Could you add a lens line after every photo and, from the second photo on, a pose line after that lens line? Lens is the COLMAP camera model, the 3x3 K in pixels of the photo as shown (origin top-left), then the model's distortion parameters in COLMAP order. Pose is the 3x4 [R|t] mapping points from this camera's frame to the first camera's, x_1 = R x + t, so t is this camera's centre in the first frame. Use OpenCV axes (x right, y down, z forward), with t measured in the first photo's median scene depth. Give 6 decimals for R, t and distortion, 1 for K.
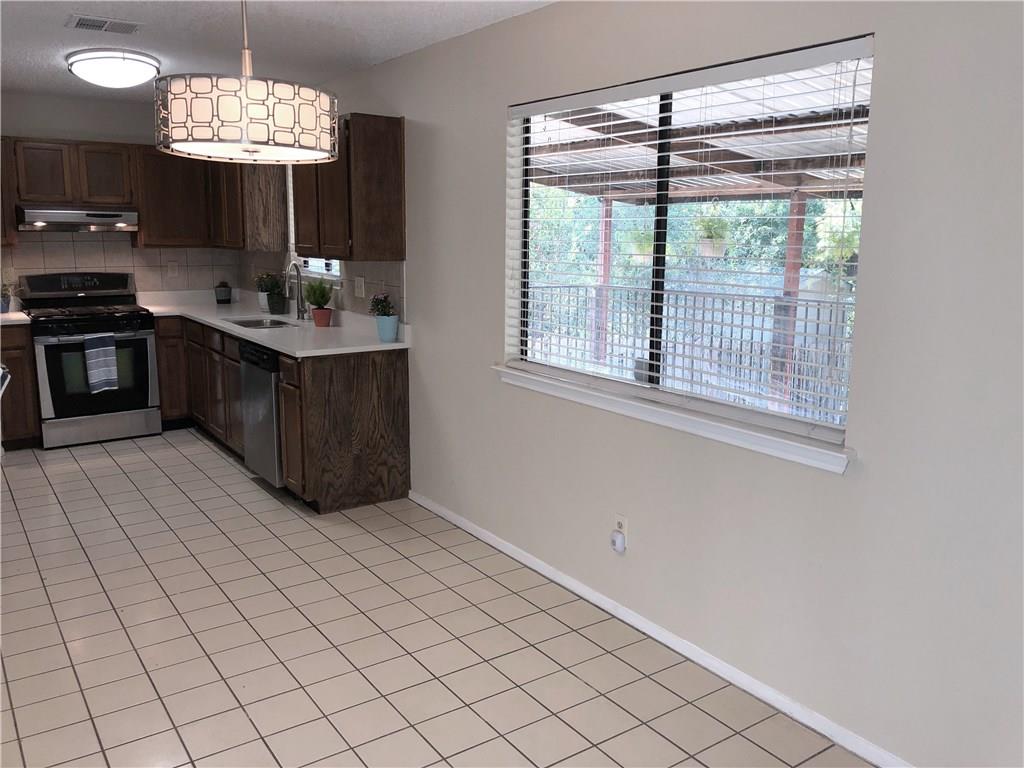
lens RADIAL K [[837.7, 0, 519.2], [0, 837.7, 371.0], [0, 0, 1]] dist [0.021278, -0.001935]
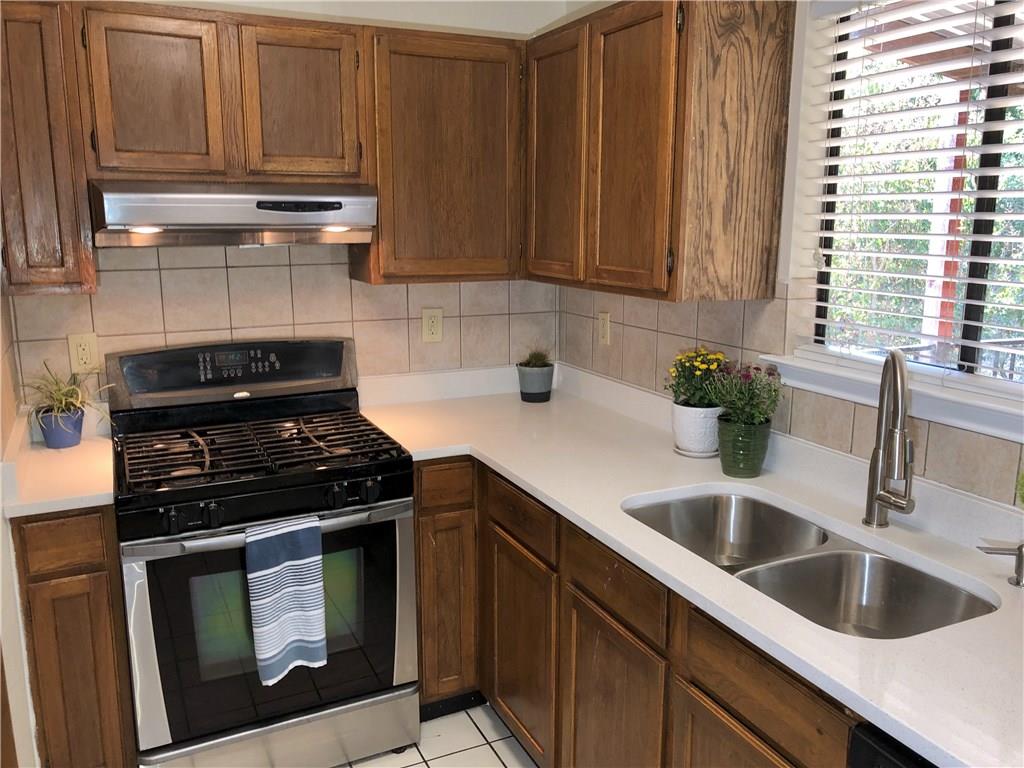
lens RADIAL K [[837.7, 0, 519.2], [0, 837.7, 371.0], [0, 0, 1]] dist [0.021278, -0.001935]
pose [[0.986165, 0.021622, -0.164350, -0.327924], [-0.020032, 0.999735, 0.011328, -0.115098], [0.164551, -0.007880, 0.986337, 0.634906]]
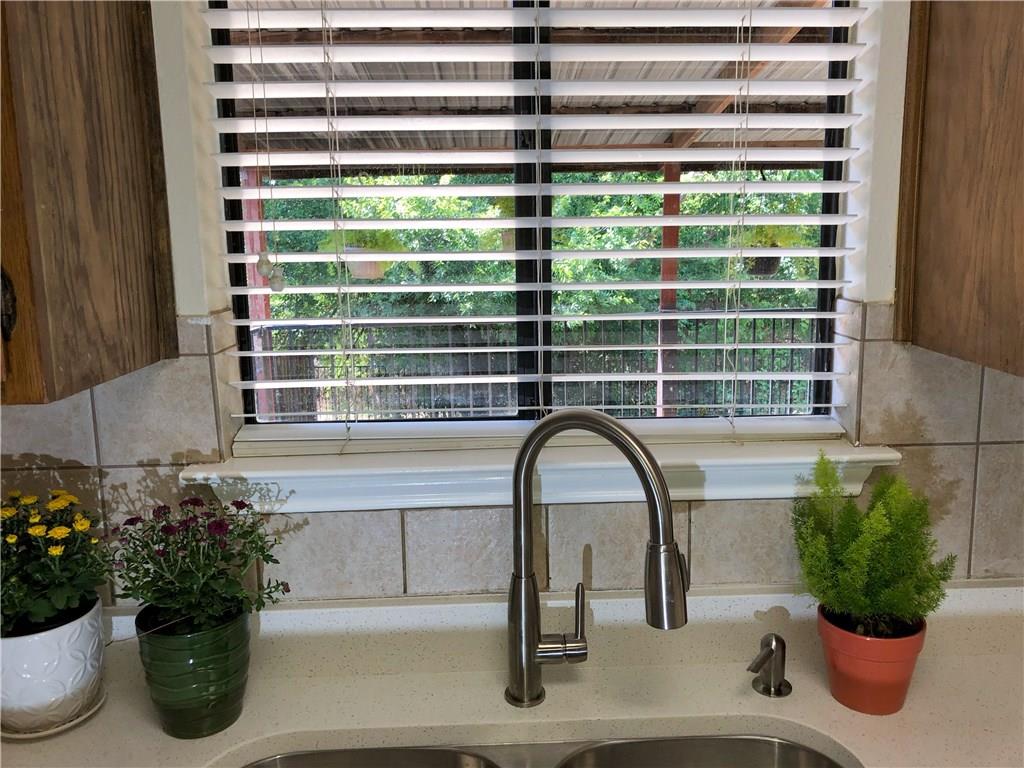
lens RADIAL K [[837.7, 0, 519.2], [0, 837.7, 371.0], [0, 0, 1]] dist [0.021278, -0.001935]
pose [[0.535244, -0.161719, 0.829072, -0.392206], [0.164524, 0.982664, 0.085463, -0.145078], [-0.828520, 0.090659, 0.552572, 0.849494]]
